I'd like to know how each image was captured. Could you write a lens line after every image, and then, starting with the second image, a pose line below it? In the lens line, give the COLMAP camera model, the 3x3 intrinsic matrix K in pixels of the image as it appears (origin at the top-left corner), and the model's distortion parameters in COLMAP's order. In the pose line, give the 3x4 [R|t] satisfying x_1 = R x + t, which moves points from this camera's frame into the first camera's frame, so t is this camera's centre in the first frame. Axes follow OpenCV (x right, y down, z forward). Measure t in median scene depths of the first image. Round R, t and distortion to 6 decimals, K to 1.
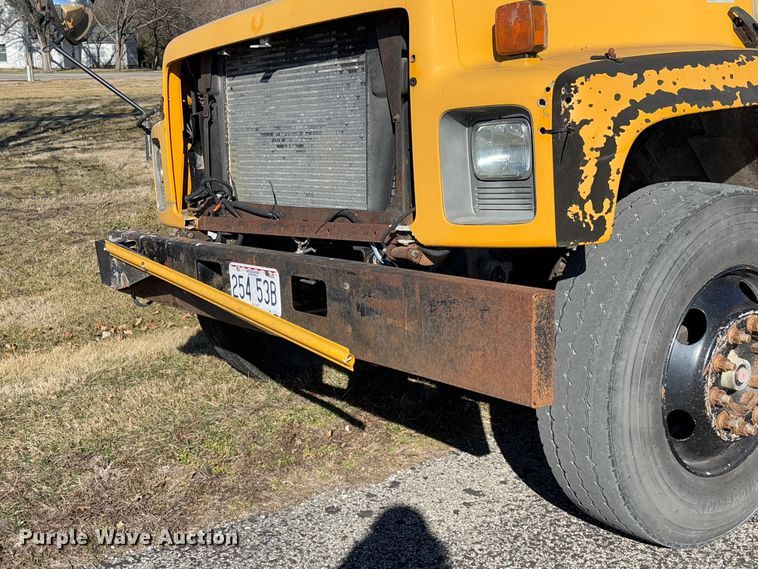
lens RADIAL K [[934.1, 0, 389.9], [0, 934.1, 286.9], [0, 0, 1]] dist [0.160878, -0.480183]
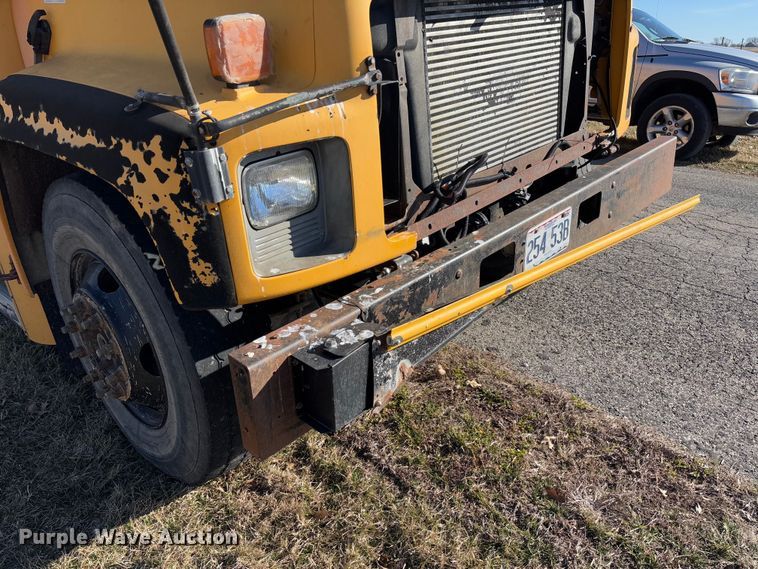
lens RADIAL K [[570.8, 0, 381.0], [0, 570.8, 288.9], [0, 0, 1]] dist [0.056925, -0.066024]
pose [[-0.155184, -0.386050, 0.909331, -0.856351], [0.223609, 0.882865, 0.412974, -0.306087], [-0.962246, 0.267422, -0.050683, 1.462949]]
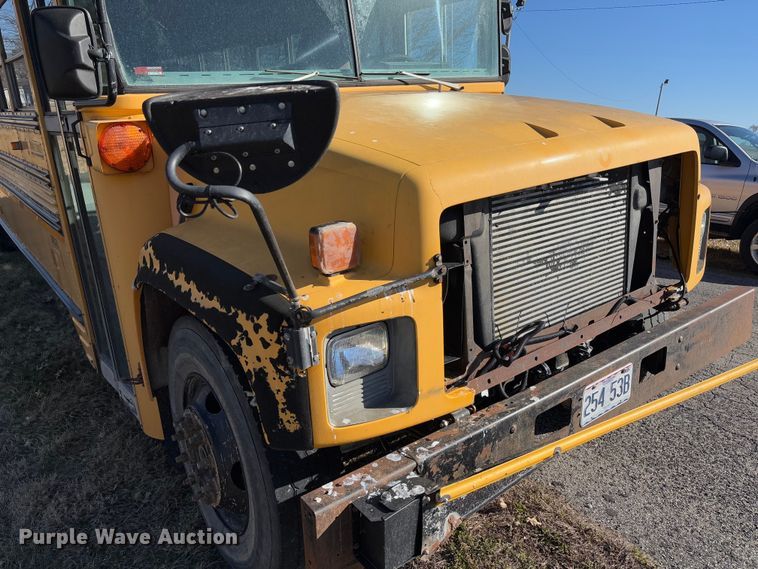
lens RADIAL K [[570.8, 0, 381.0], [0, 570.8, 288.9], [0, 0, 1]] dist [0.056925, -0.066024]
pose [[0.016725, -0.262533, 0.964778, -0.918904], [0.209587, 0.944397, 0.253354, -0.410809], [-0.977647, 0.197967, 0.070818, 1.416980]]
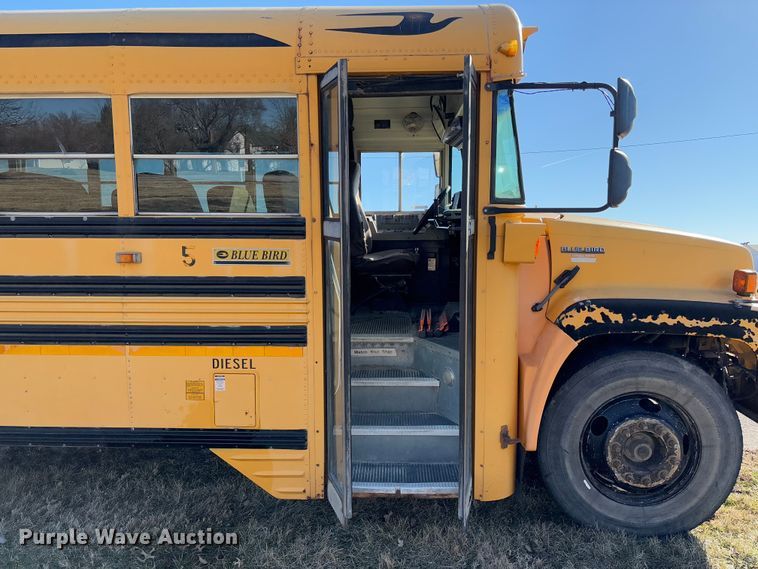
lens RADIAL K [[570.0, 0, 388.3], [0, 570.0, 283.2], [0, 0, 1]] dist [0.064206, -0.074794]
pose [[-0.748106, -0.013446, 0.663443, -0.570356], [0.161981, 0.965850, 0.202226, -0.674523], [-0.643506, 0.258752, -0.720380, 2.852985]]
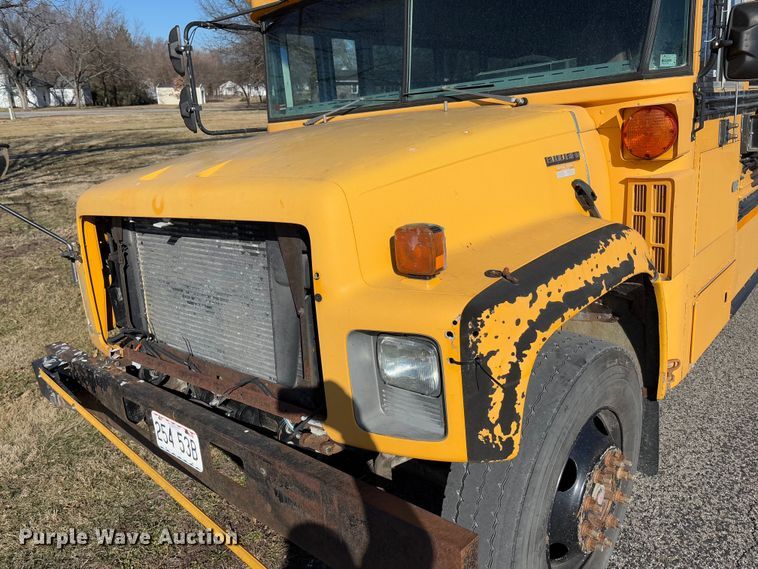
lens RADIAL K [[579.3, 0, 382.7], [0, 579.3, 294.6], [0, 0, 1]] dist [0.066520, -0.092887]
pose [[0.983129, -0.068895, 0.169444, -0.011854], [0.052606, 0.993715, 0.098812, -0.265778], [-0.175186, -0.088231, 0.980574, 0.348942]]
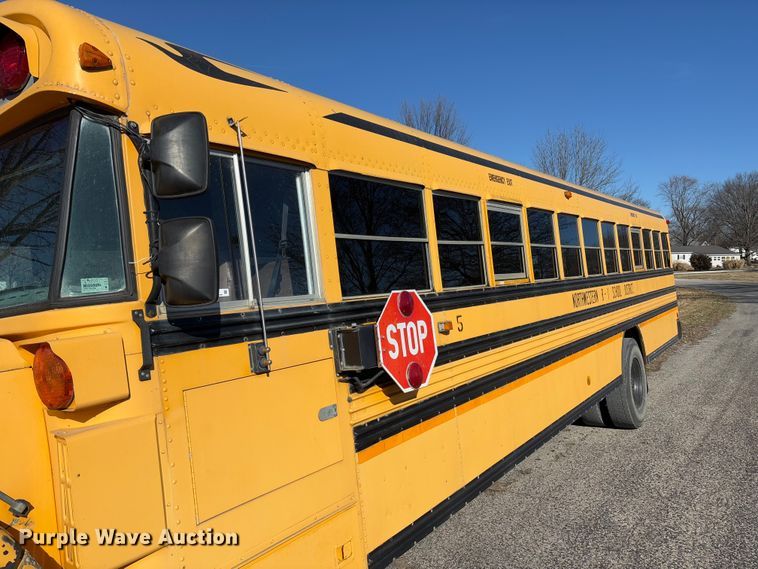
lens RADIAL K [[570.8, 0, 381.0], [0, 570.8, 288.9], [0, 0, 1]] dist [0.056925, -0.066024]
pose [[0.963191, -0.035534, 0.266458, 0.705943], [0.092300, 0.974680, -0.203667, -0.324948], [-0.252474, 0.220764, 0.942083, 0.420141]]
